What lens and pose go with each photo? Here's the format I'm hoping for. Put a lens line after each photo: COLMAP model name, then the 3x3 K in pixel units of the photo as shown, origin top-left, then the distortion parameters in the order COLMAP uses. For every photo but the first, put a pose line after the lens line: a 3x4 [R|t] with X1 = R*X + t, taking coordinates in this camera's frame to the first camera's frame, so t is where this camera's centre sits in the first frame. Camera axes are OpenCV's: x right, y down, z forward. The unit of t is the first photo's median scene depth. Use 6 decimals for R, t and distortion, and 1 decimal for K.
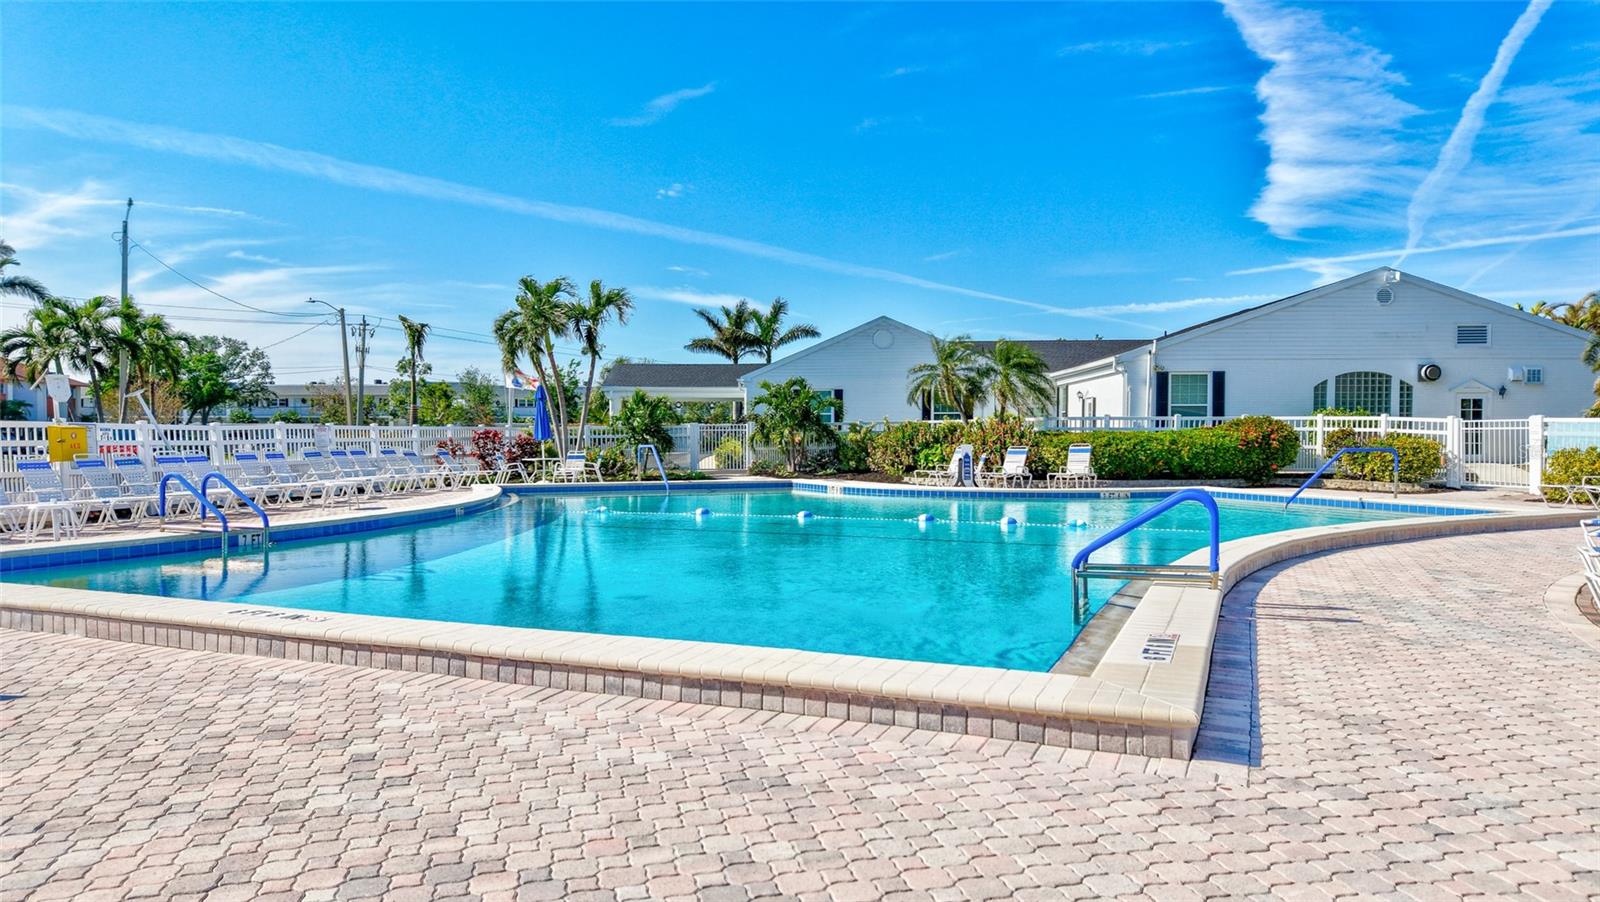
lens RADIAL K [[1091.7, 0, 800.0], [0, 1091.7, 451.0], [0, 0, 1]] dist [0.006860, -0.005786]
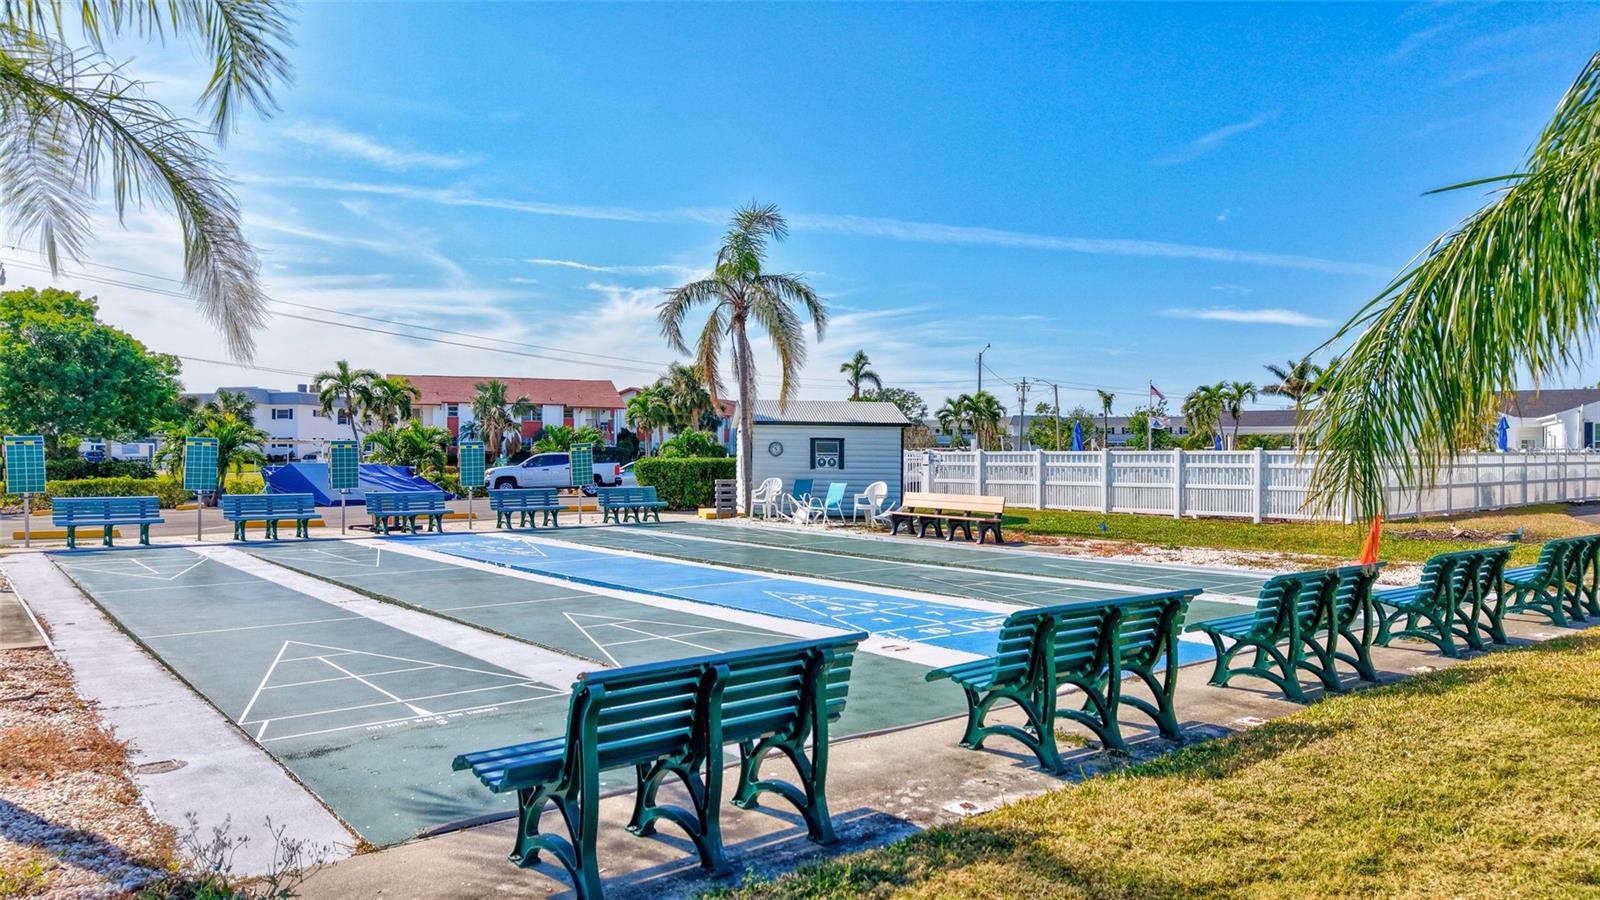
lens RADIAL K [[1064.1, 0, 800.0], [0, 1064.1, 450.0], [0, 0, 1]] dist [0.029490, -0.045097]
pose [[0.889542, -0.006060, -0.456812, -0.008378], [-0.003253, 0.999803, -0.019597, 0.006718], [0.456841, 0.018918, 0.889347, -0.766196]]
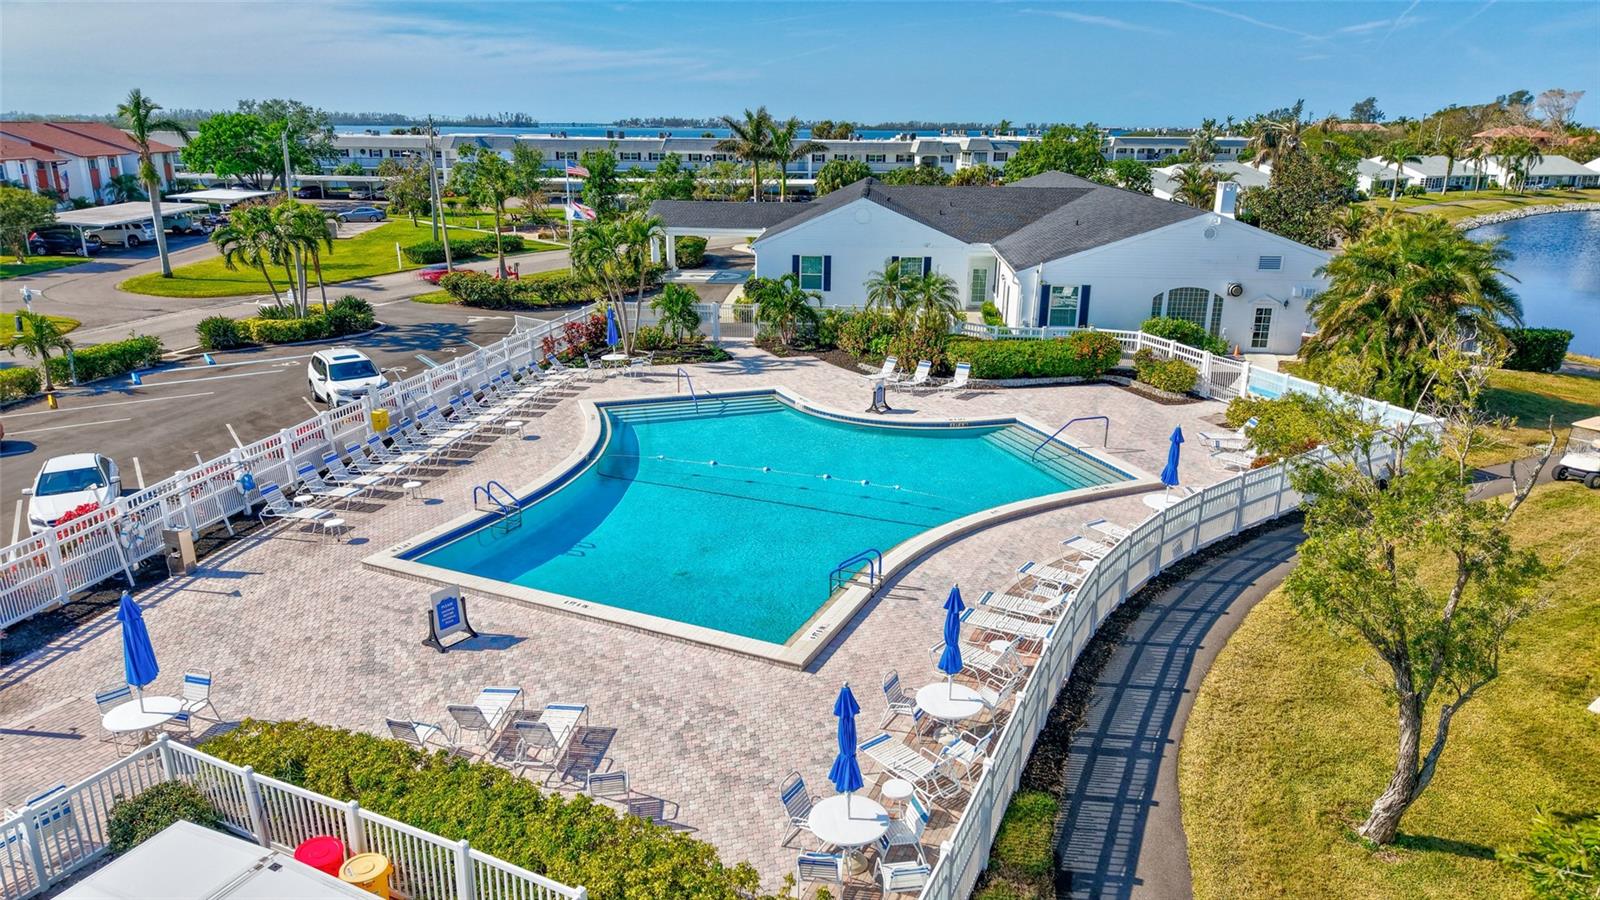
lens RADIAL K [[1091.7, 0, 800.0], [0, 1091.7, 450.0], [0, 0, 1]] dist [0.006860, -0.005786]
pose [[0.999373, 0.016299, -0.031417, 0.043166], [-0.007165, 0.962445, 0.271382, -0.172600], [0.034660, -0.270987, 0.961959, -0.294568]]
